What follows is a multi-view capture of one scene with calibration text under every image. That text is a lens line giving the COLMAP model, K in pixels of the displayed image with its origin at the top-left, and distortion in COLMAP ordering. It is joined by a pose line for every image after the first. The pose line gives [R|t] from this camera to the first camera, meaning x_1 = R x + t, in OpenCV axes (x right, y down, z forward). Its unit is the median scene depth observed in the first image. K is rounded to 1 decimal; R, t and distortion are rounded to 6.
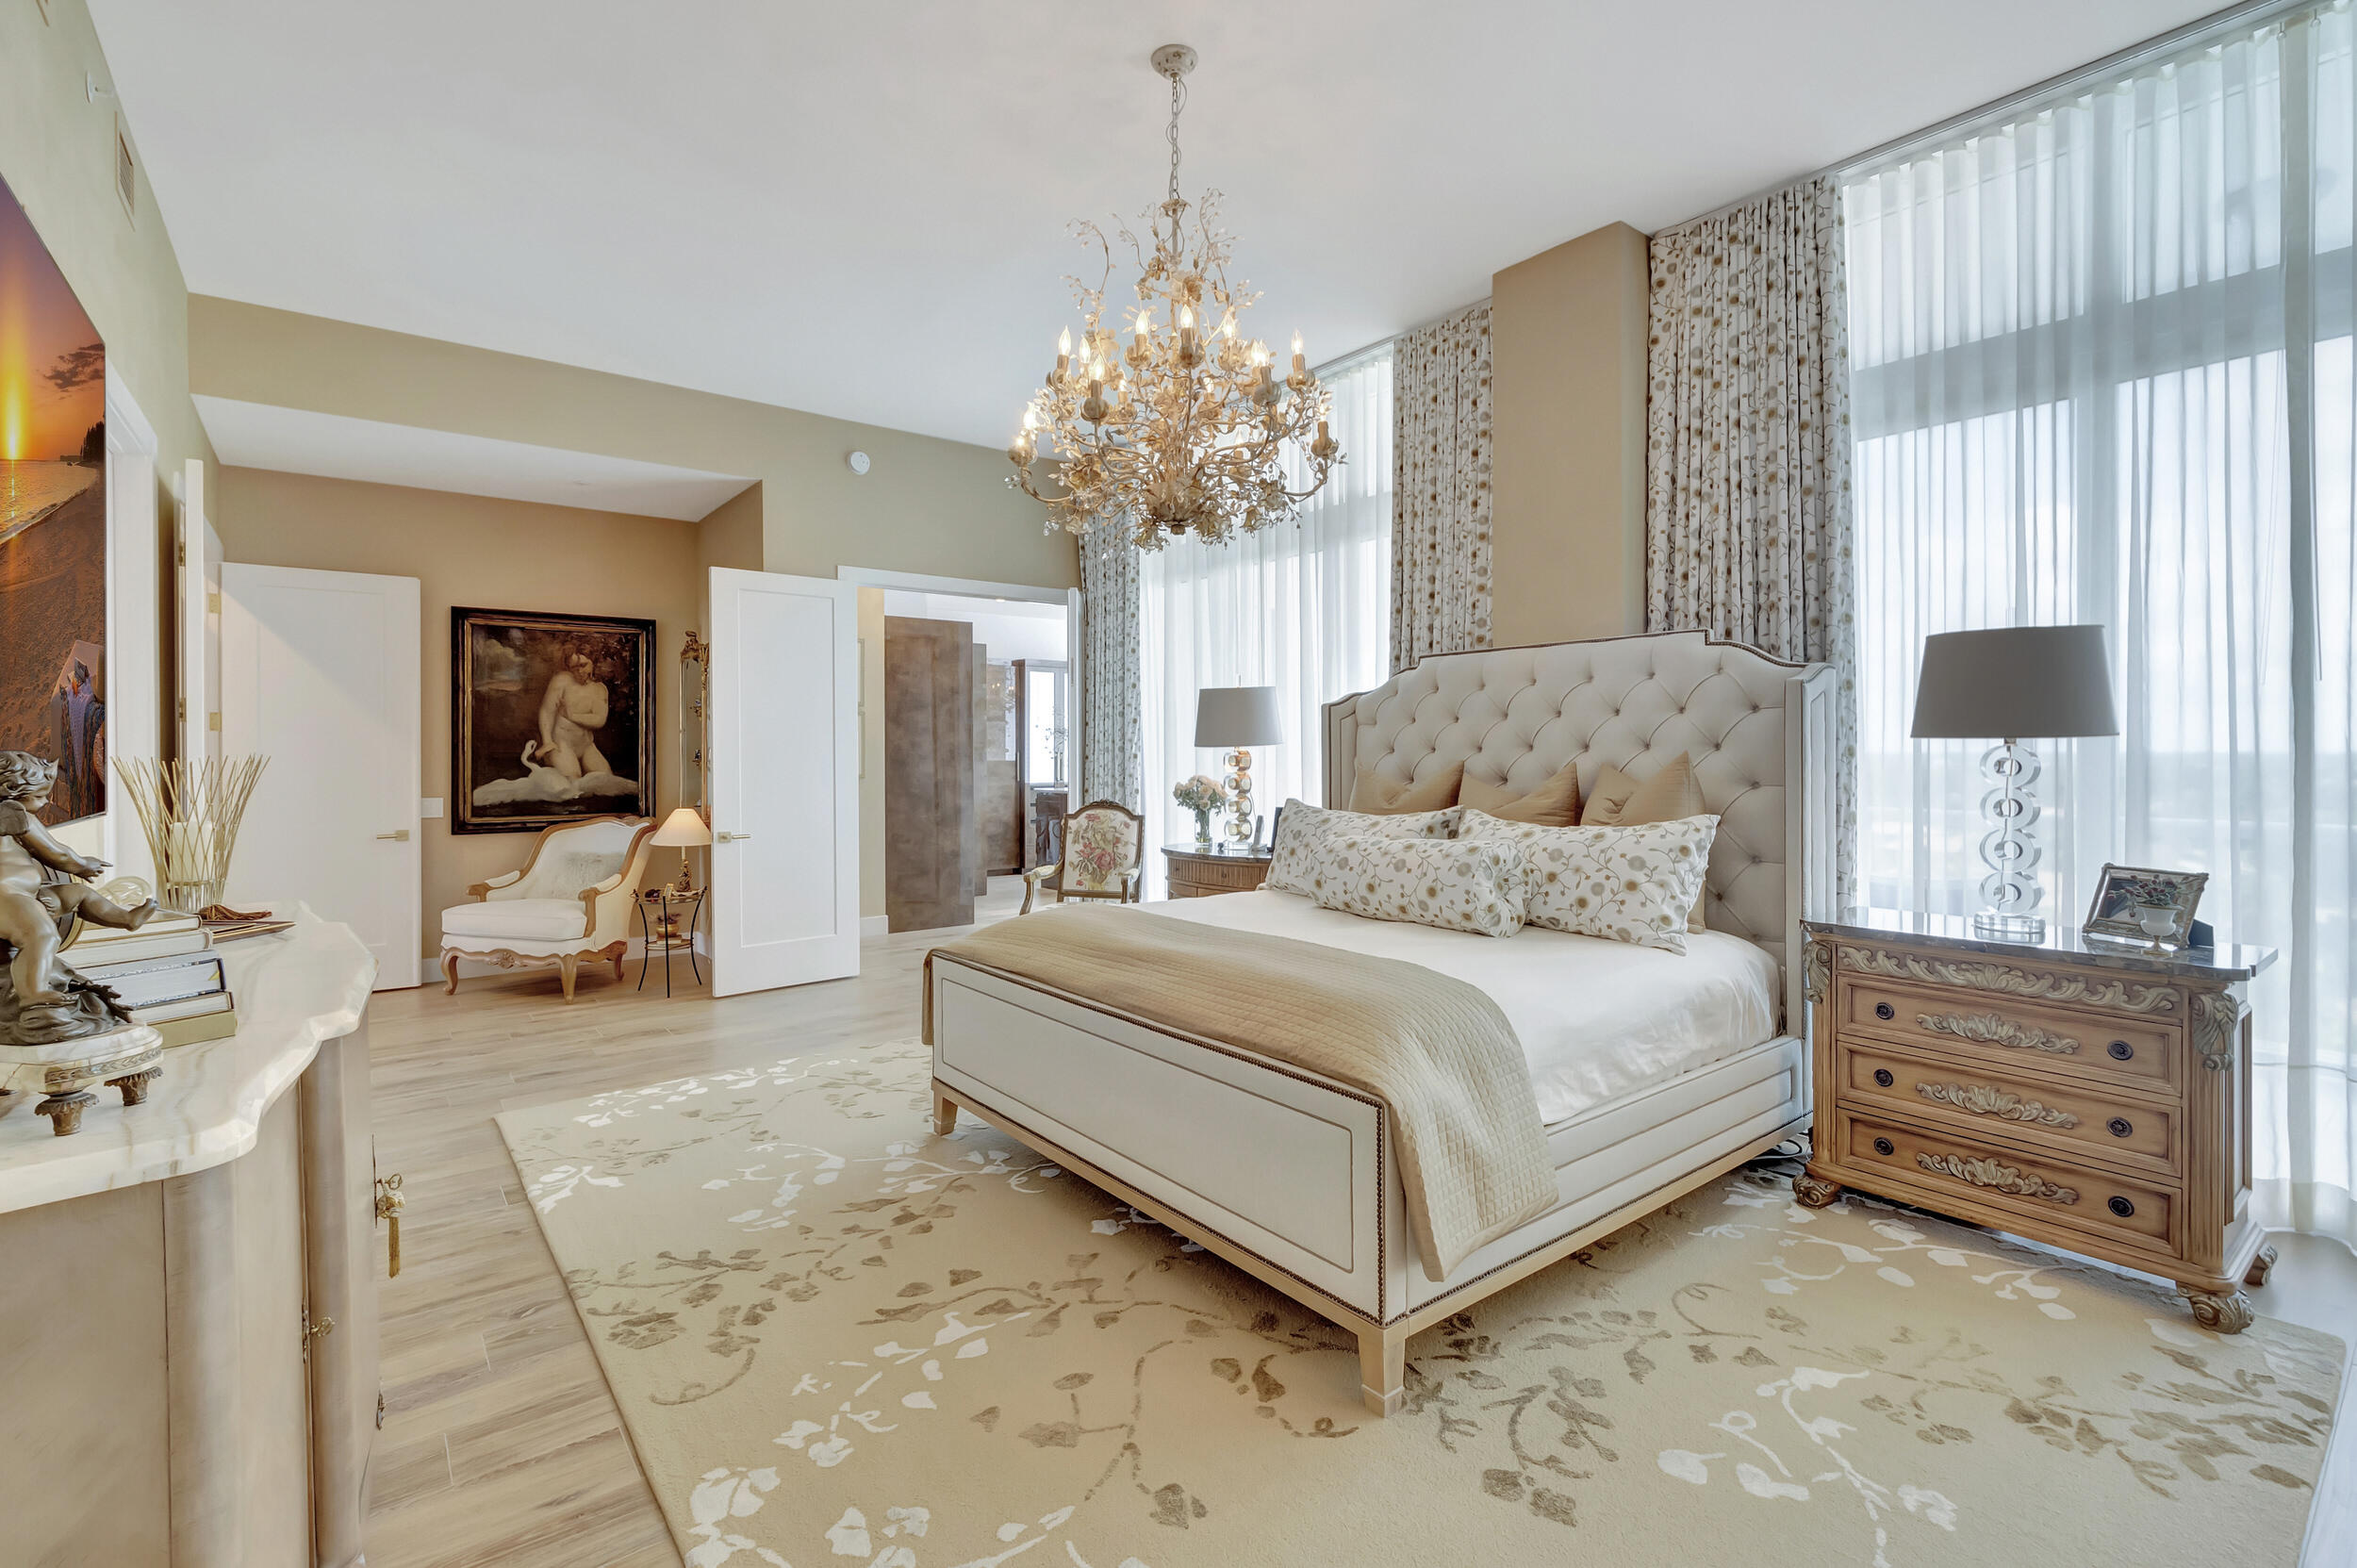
lens RADIAL K [[1047.2, 0, 1166.2], [0, 1047.2, 764.4], [0, 0, 1]] dist [-0.000444, 0.000215]
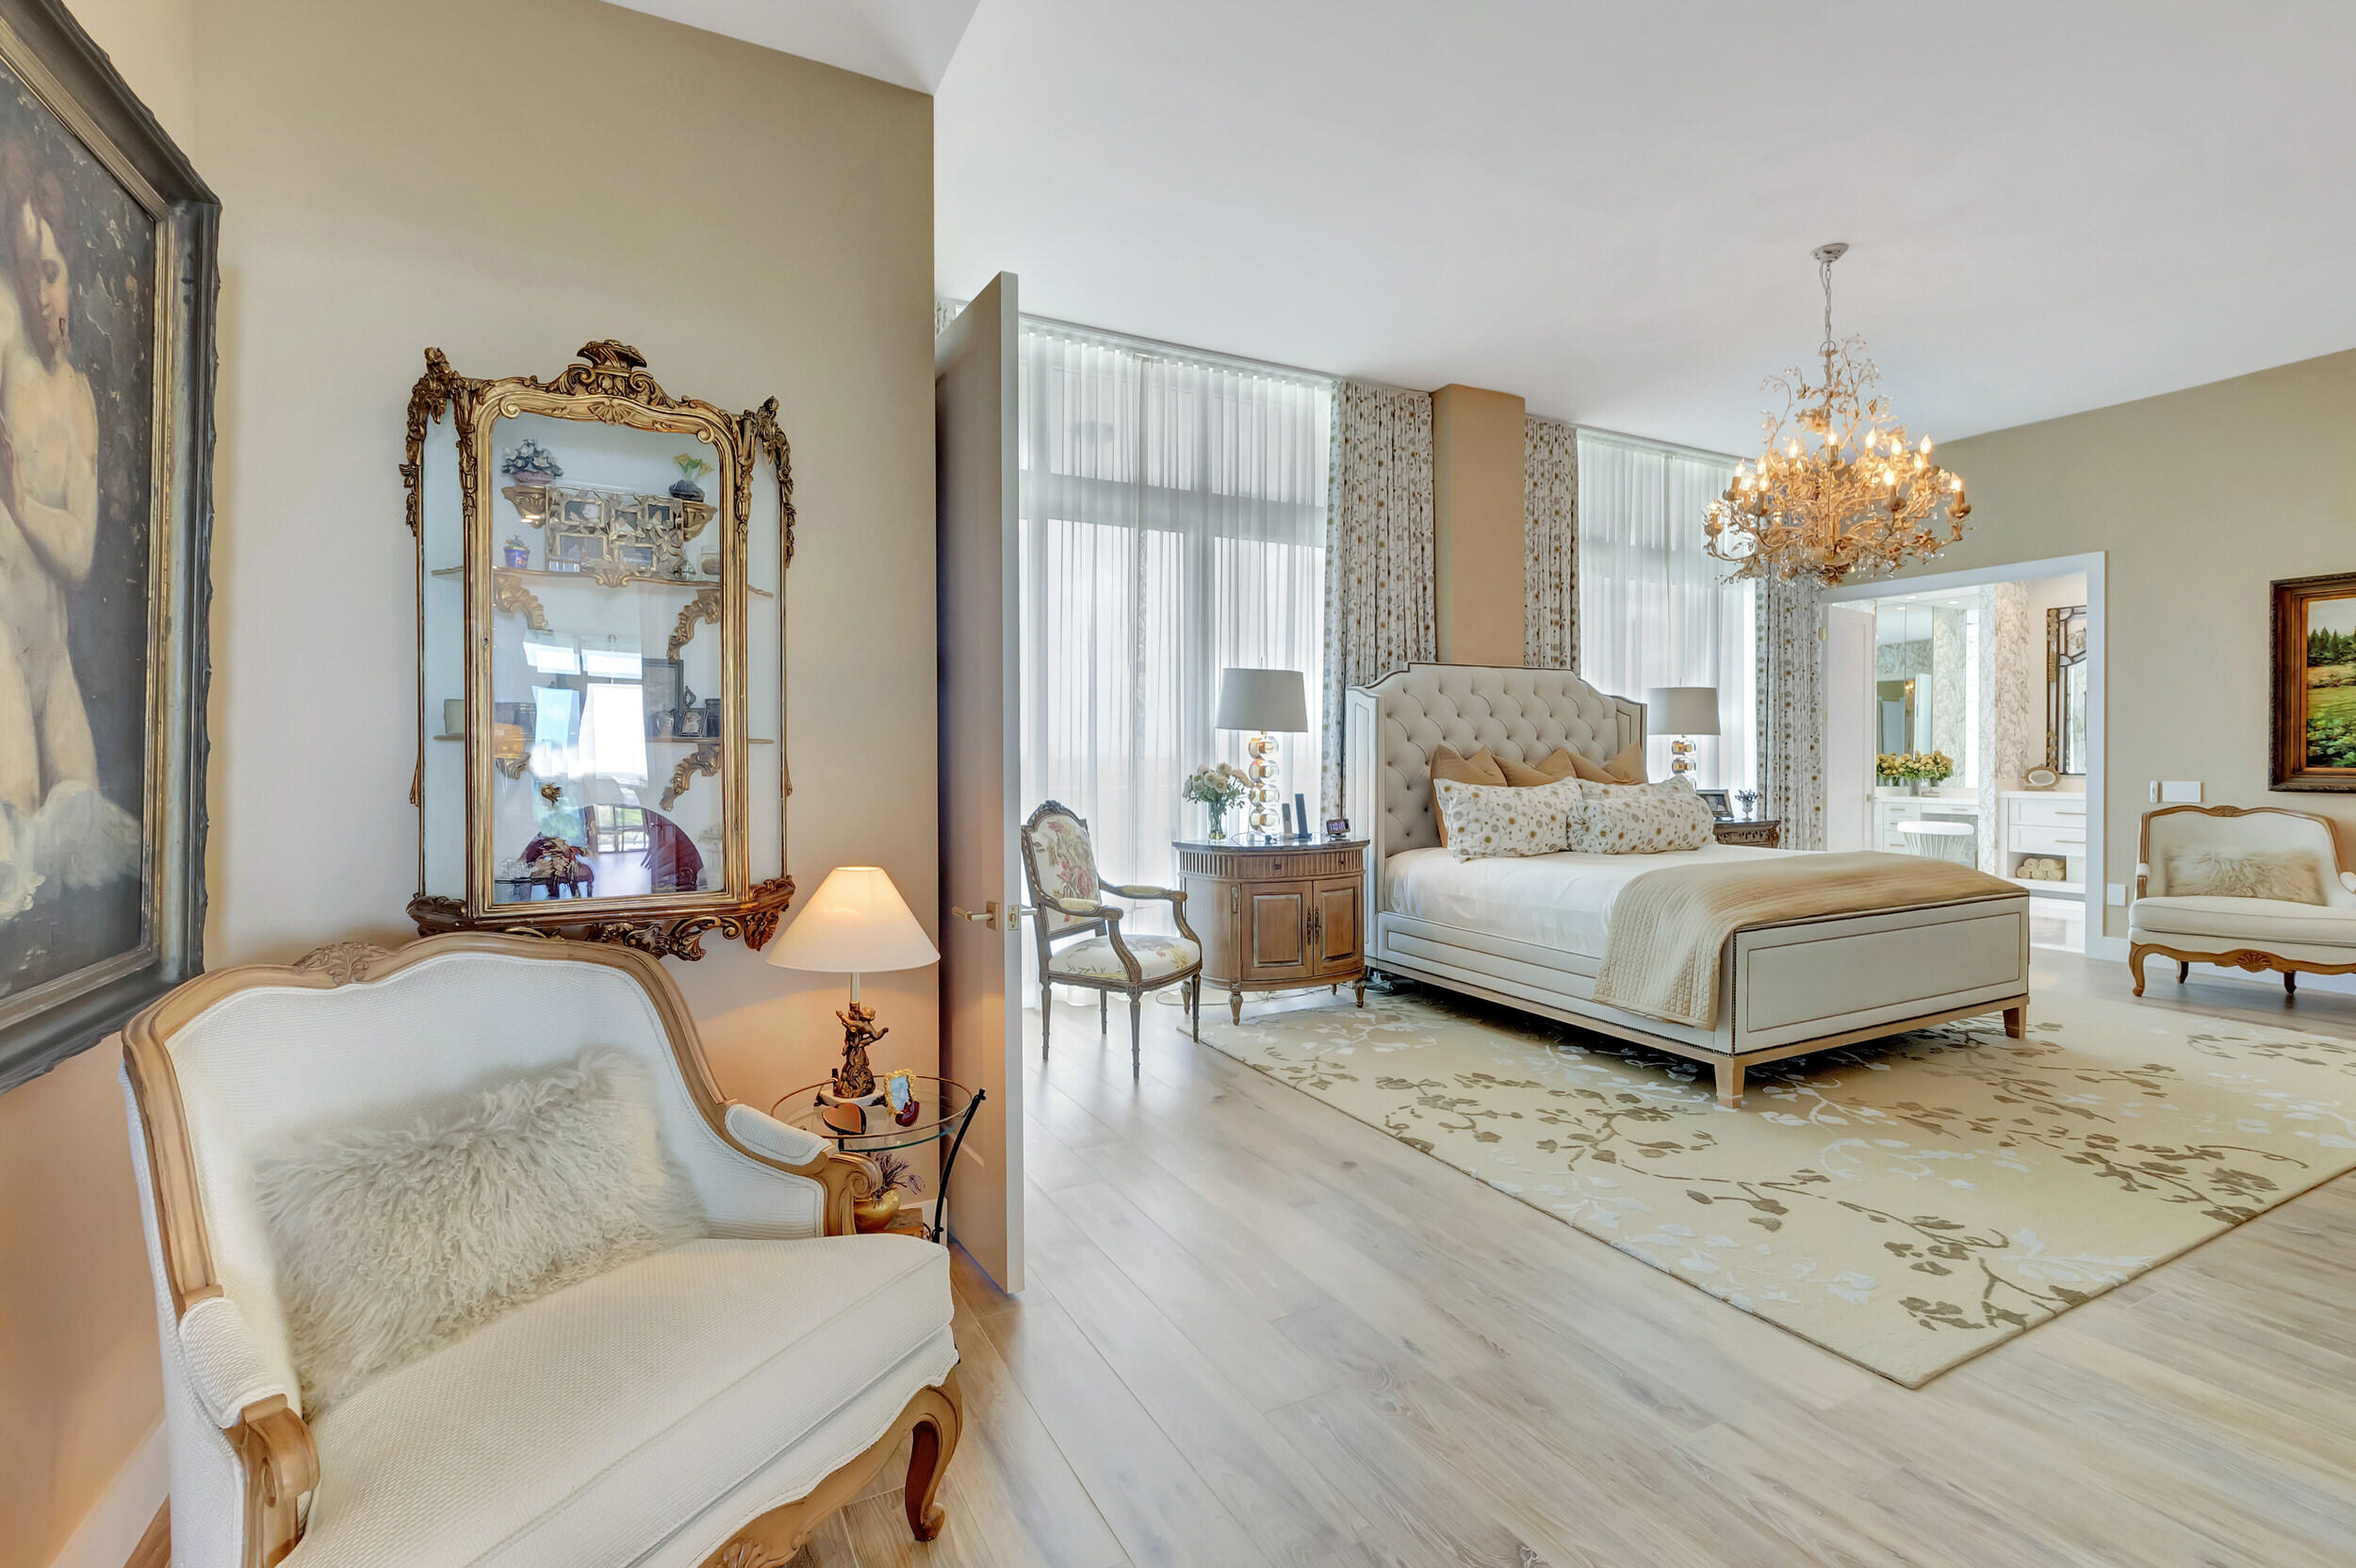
lens RADIAL K [[1046.7, 0, 1166.3], [0, 1046.7, 768.8], [0, 0, 1]] dist [-0.000444, 0.000215]
pose [[0.185353, -0.012677, 0.982590, -1.336010], [0.006362, 0.999911, 0.011700, 0.007104], [-0.982651, 0.004083, 0.185417, 1.373234]]
